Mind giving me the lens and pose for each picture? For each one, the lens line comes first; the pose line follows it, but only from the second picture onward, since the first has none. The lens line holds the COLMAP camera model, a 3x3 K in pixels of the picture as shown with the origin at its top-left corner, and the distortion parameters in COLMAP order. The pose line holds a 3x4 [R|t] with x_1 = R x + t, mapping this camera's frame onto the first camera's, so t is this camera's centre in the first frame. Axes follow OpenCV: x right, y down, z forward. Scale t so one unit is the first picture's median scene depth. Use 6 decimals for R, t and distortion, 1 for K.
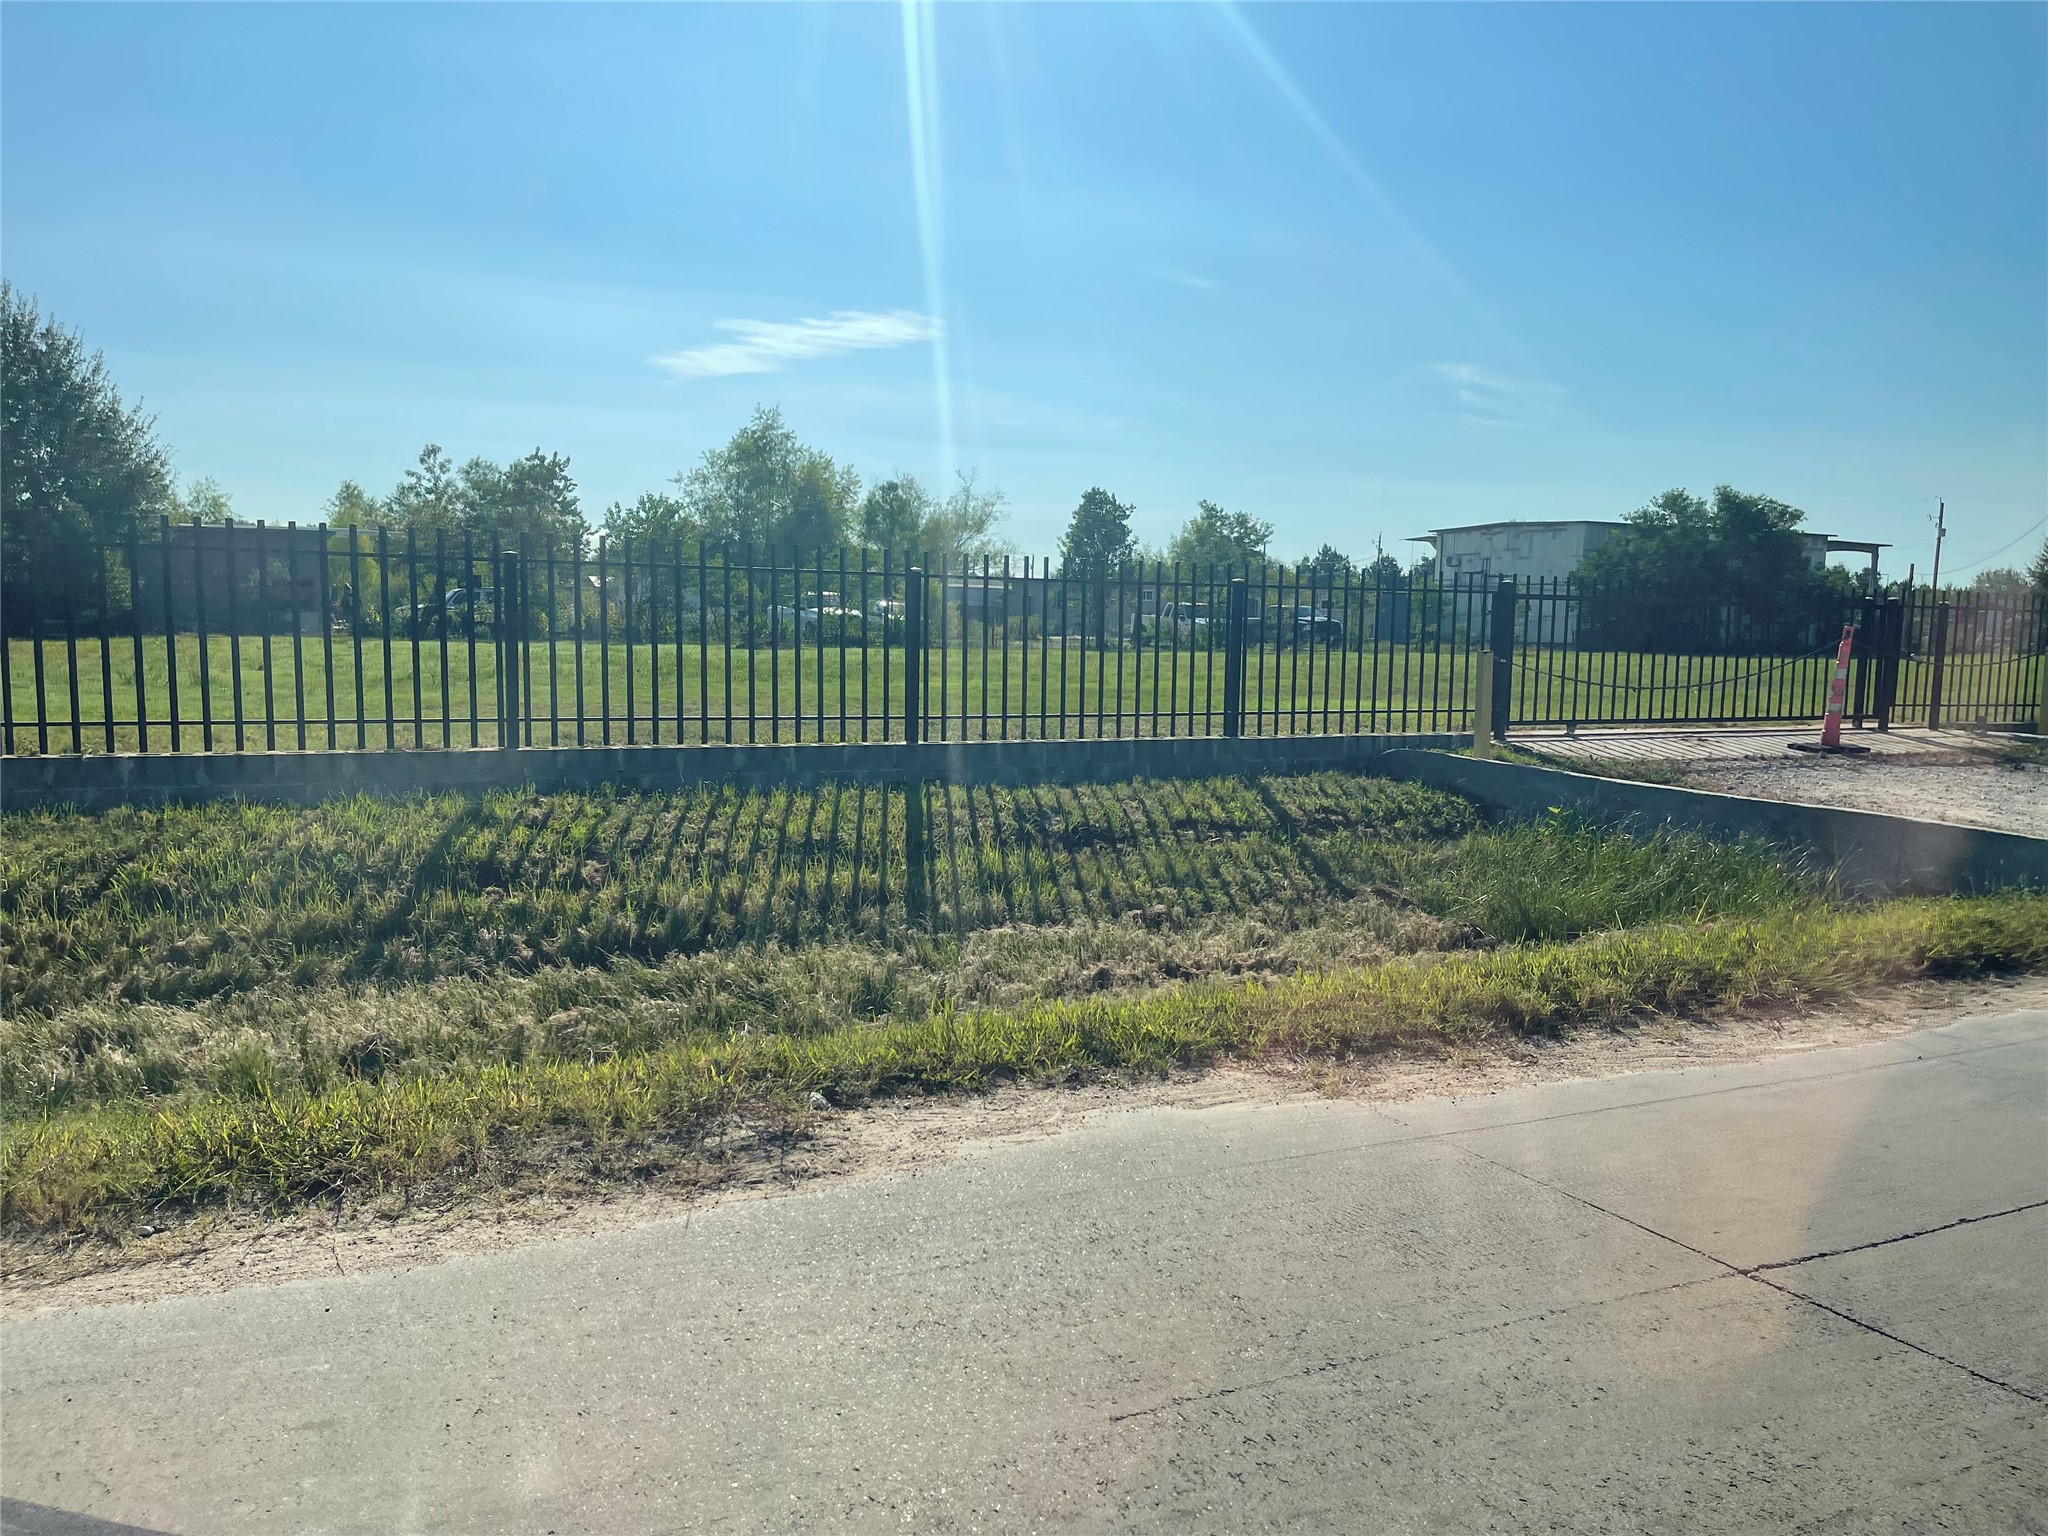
lens RADIAL K [[1522.9, 0, 1024.6], [0, 1522.9, 806.2], [0, 0, 1]] dist [-0.001178, -0.001447]
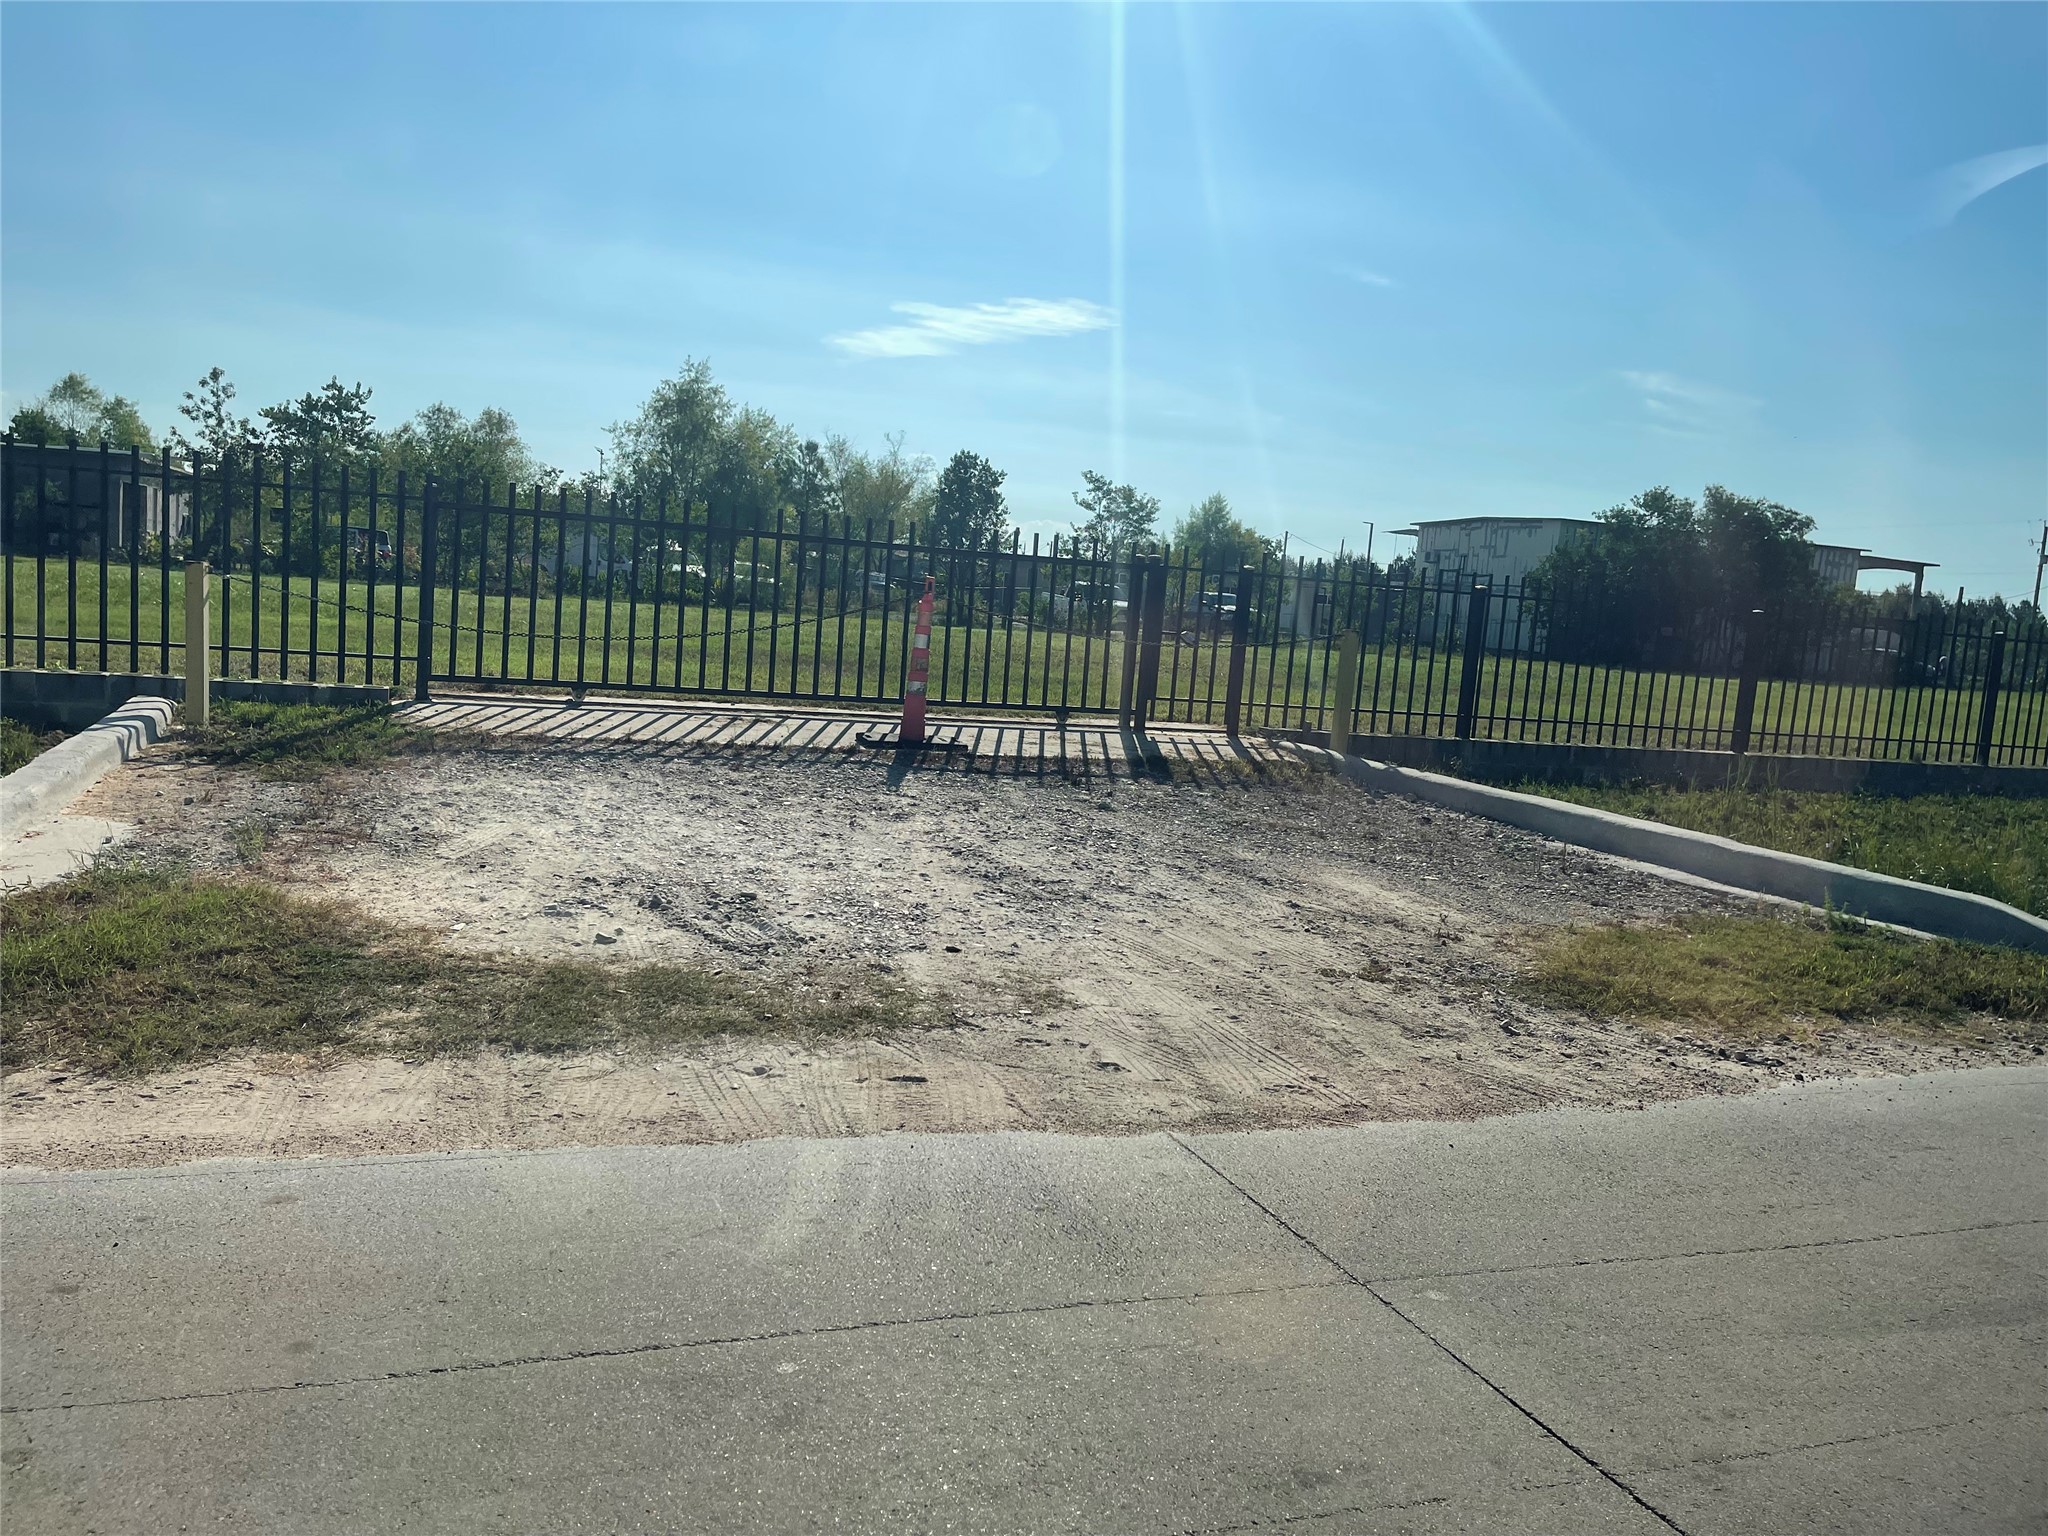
lens RADIAL K [[1482.8, 0, 1024.0], [0, 1482.8, 768.0], [0, 0, 1]] dist [0.002223, 0.000727]
pose [[0.987188, 0.073923, -0.141401, 0.180339], [-0.076050, 0.997057, -0.009691, -0.006383], [0.140269, 0.020320, 0.989905, 0.081996]]
